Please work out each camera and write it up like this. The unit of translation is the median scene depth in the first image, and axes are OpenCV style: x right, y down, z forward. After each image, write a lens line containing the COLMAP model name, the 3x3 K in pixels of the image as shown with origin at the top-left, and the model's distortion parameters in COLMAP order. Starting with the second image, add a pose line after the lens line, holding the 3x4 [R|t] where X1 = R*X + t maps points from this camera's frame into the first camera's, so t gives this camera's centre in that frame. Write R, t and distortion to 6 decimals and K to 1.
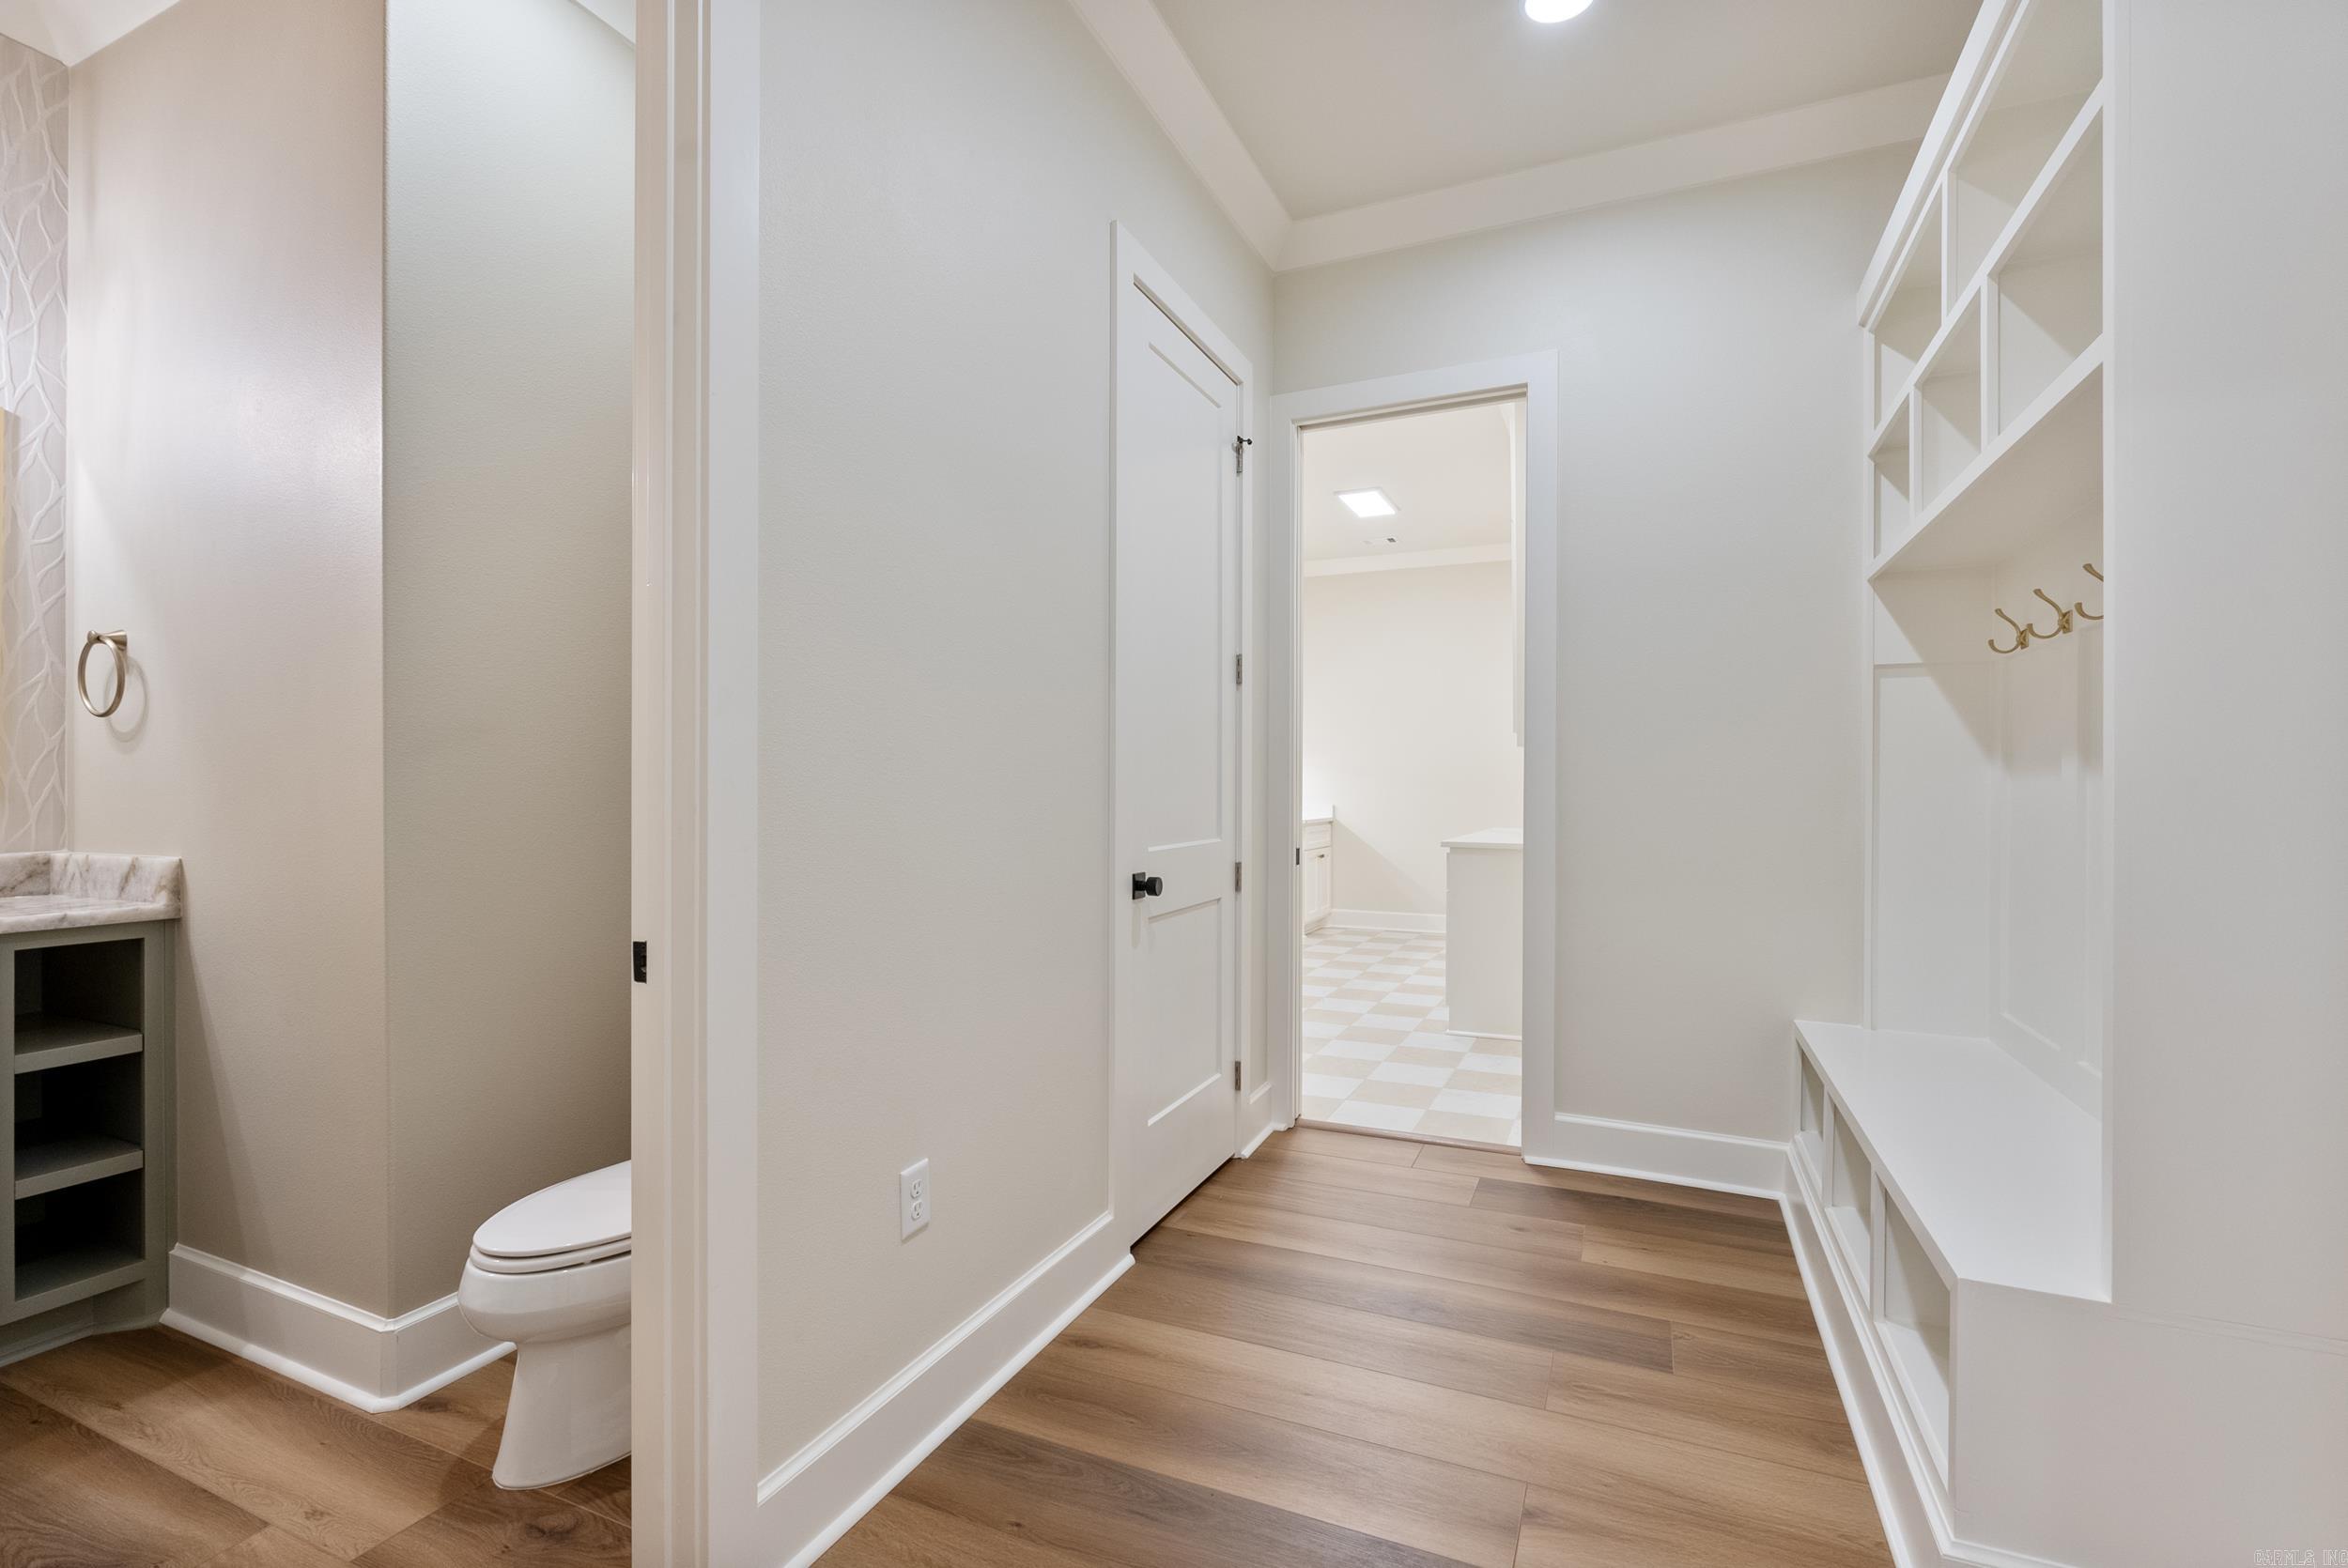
lens RADIAL K [[1034.8, 0, 1177.1], [0, 1034.8, 782.8], [0, 0, 1]] dist [-0.008085, 0.001029]
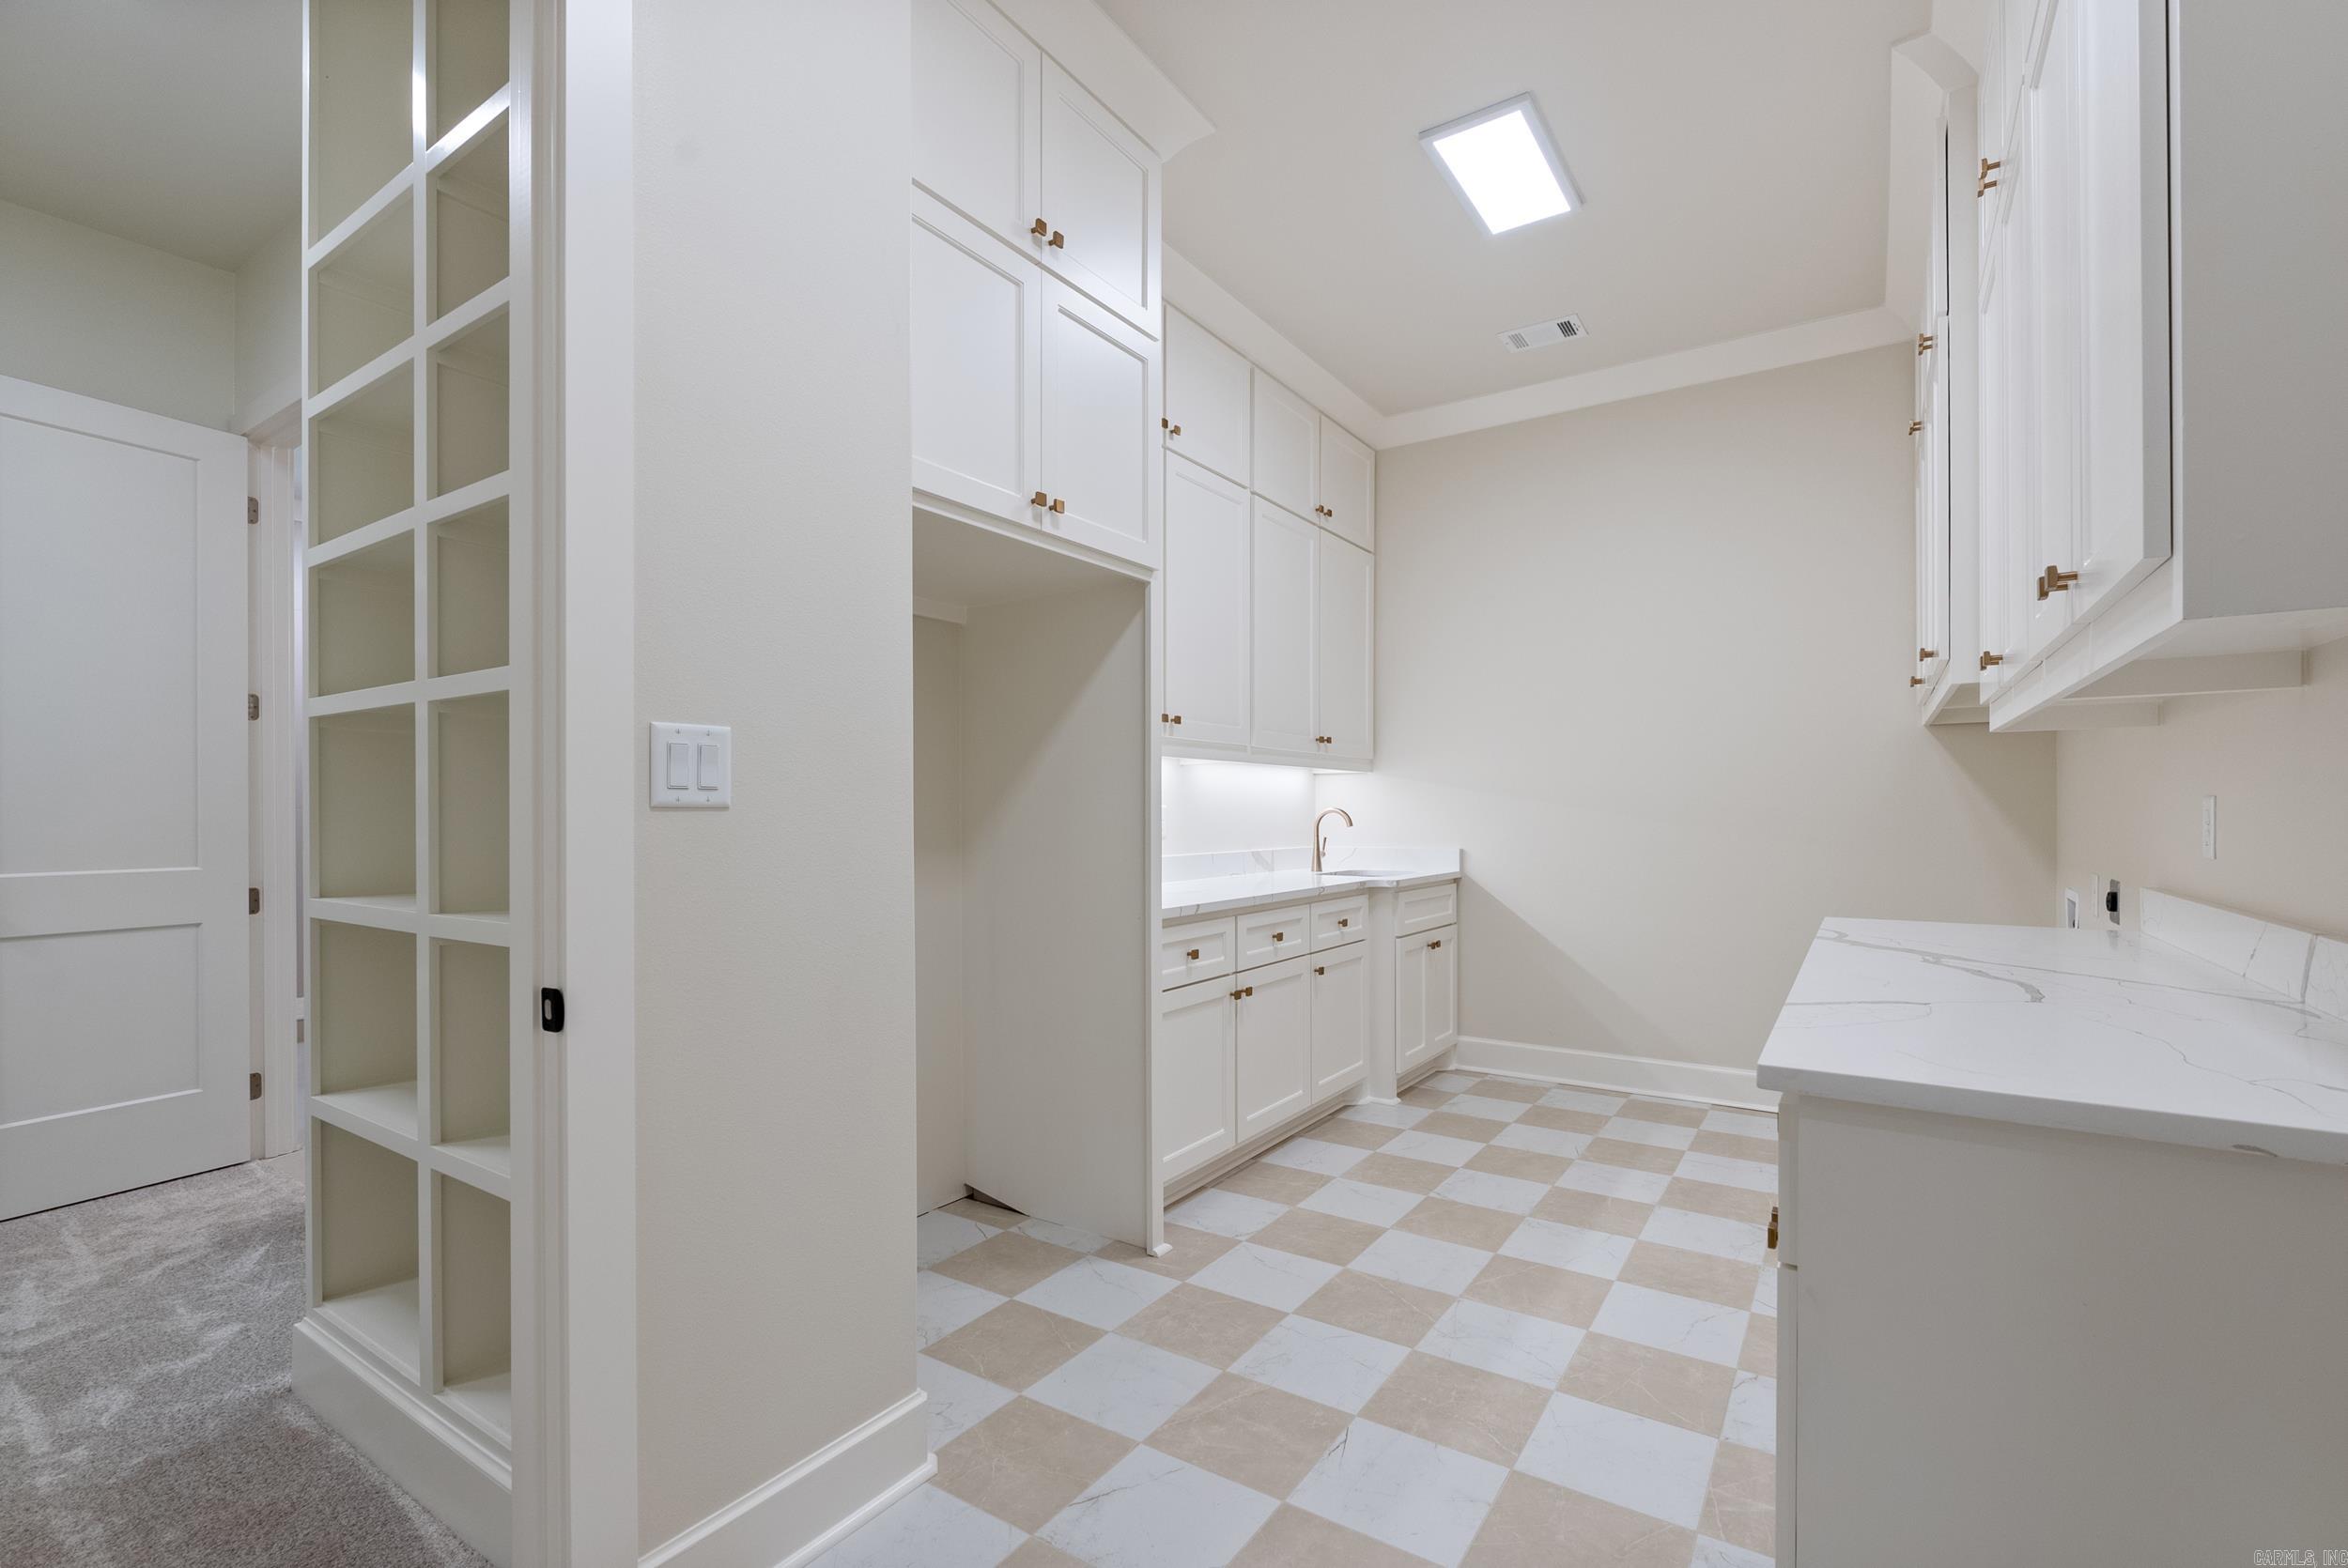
lens RADIAL K [[1034.8, 0, 1172.2], [0, 1034.8, 800.6], [0, 0, 1]] dist [-0.008085, 0.001029]
pose [[0.985237, -0.000941, -0.171192, 0.096044], [-0.000245, 0.999976, -0.006905, -0.000635], [0.171195, 0.006845, 0.985213, 0.439193]]
